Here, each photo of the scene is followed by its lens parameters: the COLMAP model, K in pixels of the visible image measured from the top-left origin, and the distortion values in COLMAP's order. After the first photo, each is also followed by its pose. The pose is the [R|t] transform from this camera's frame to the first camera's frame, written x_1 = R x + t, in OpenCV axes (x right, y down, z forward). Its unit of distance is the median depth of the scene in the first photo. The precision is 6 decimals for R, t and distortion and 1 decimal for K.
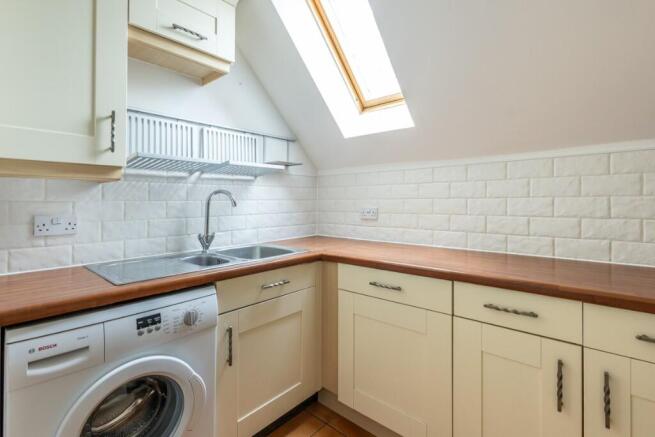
lens RADIAL K [[301.4, 0, 326.9], [0, 301.4, 204.3], [0, 0, 1]] dist [0.002711, 0.000174]
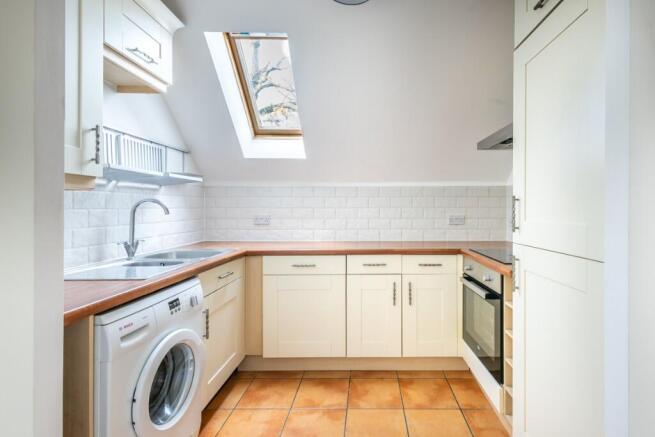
lens RADIAL K [[307.6, 0, 361.4], [0, 307.6, 208.6], [0, 0, 1]] dist [0.000327, 0.000098]
pose [[0.747893, 0.005280, 0.663798, -0.562722], [0.003000, 0.999931, -0.011333, 0.000965], [-0.663813, 0.010467, 0.747826, -0.327959]]
